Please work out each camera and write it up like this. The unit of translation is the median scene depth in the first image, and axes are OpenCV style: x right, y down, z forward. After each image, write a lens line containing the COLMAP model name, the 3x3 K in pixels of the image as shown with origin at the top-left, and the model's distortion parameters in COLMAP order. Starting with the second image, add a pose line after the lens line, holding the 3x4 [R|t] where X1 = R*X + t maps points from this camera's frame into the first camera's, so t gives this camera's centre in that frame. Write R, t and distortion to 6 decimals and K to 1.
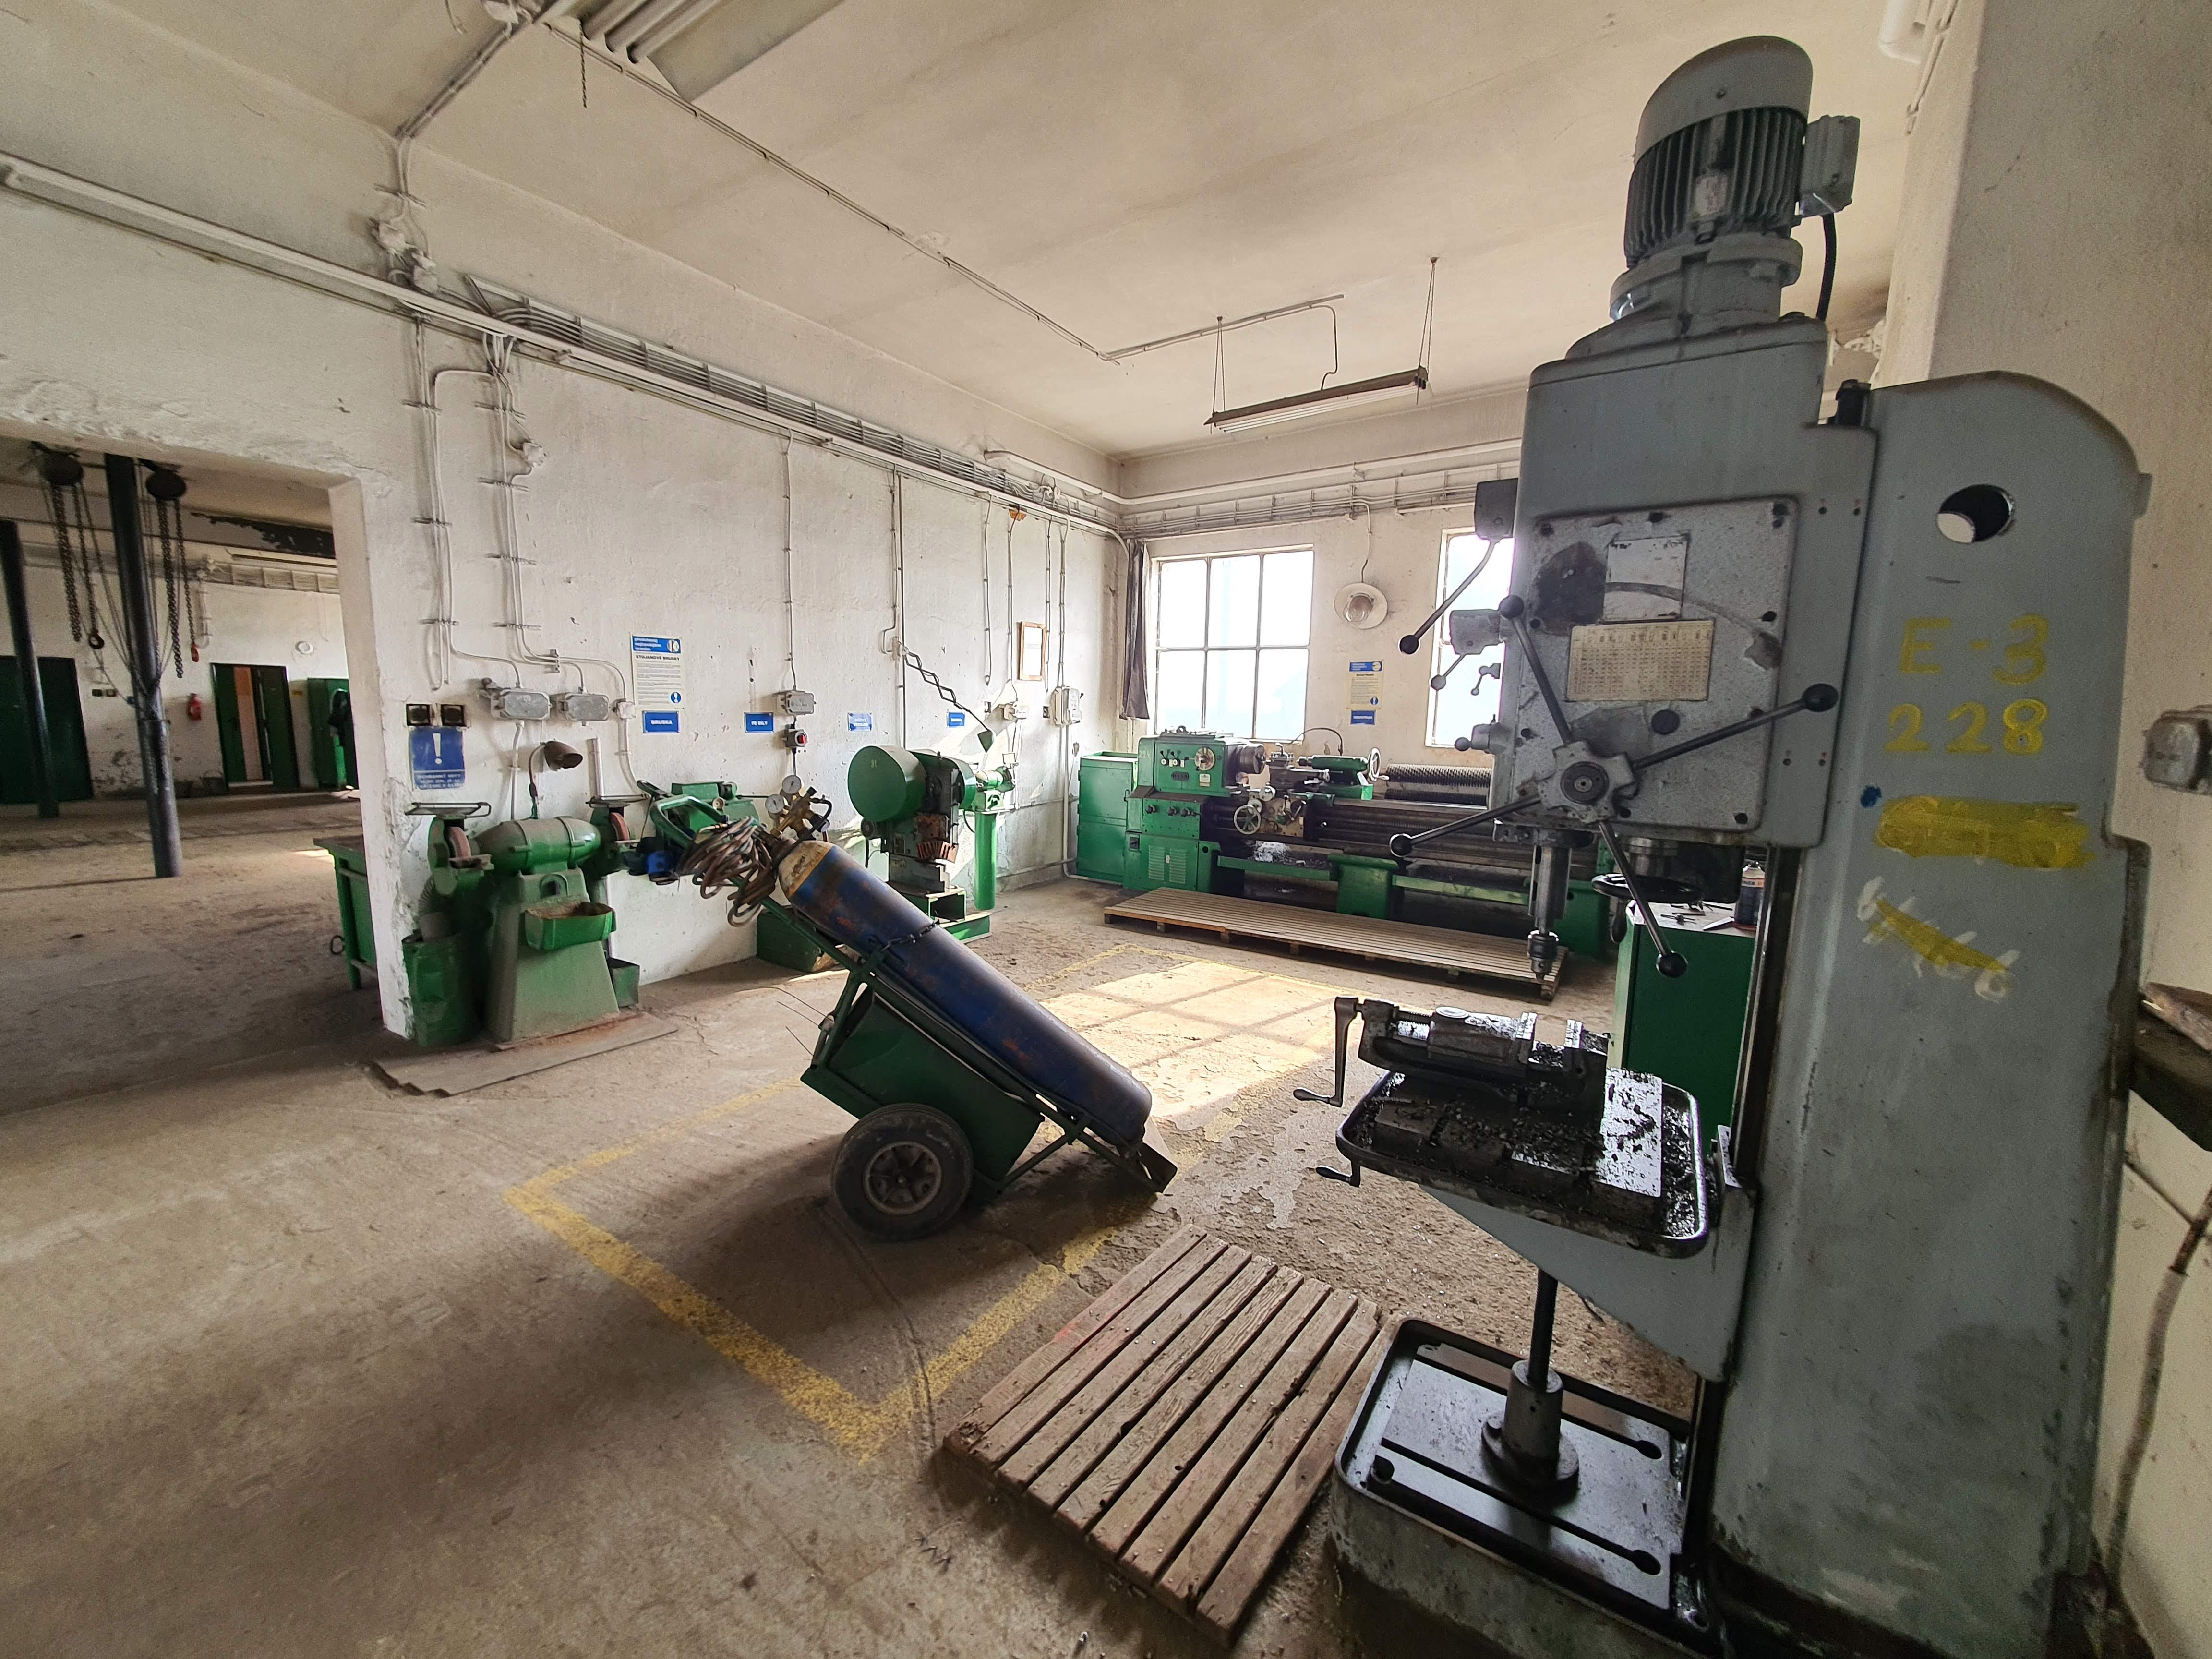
lens RADIAL K [[880.1, 0, 1072.8], [0, 880.1, 823.7], [0, 0, 1]] dist [0.011515, -0.000102]
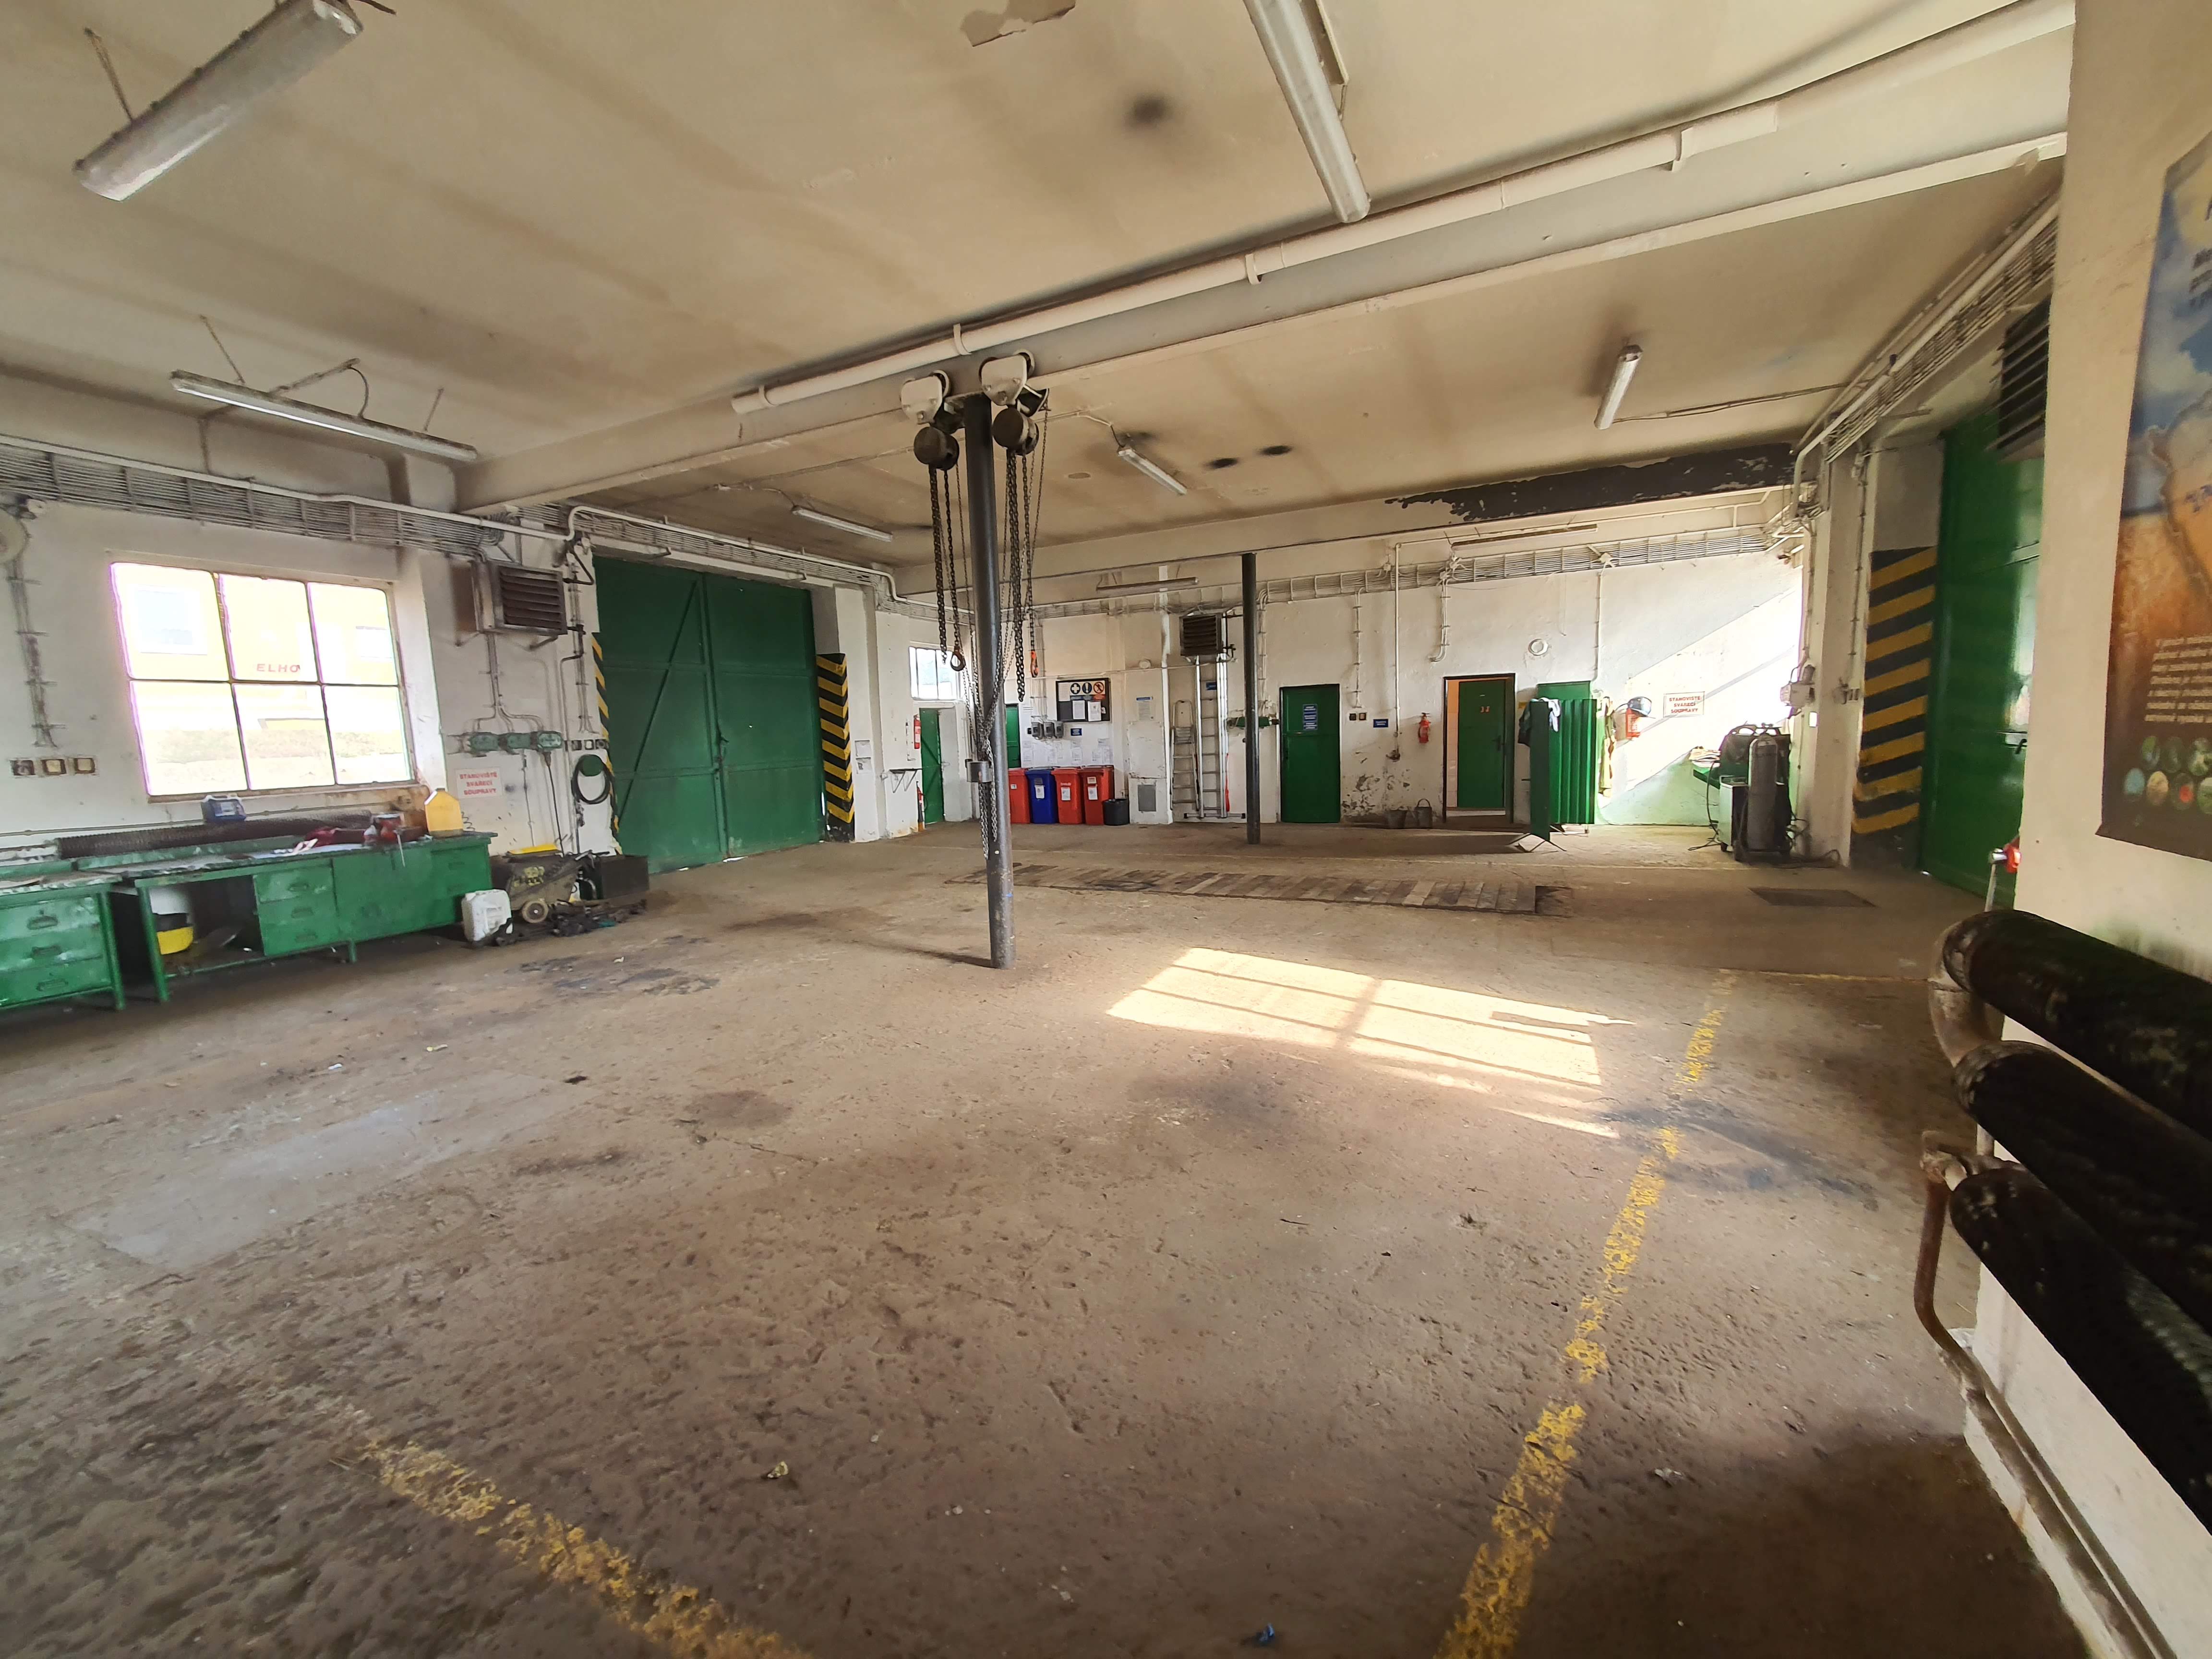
lens RADIAL K [[880.7, 0, 1106.0], [0, 880.7, 829.5], [0, 0, 1]] dist [0.012004, -0.000164]
pose [[0.157597, 0.091971, -0.983211, -0.153560], [-0.090297, 0.992825, 0.078396, -0.070111], [0.983366, 0.076426, 0.164771, 0.545690]]
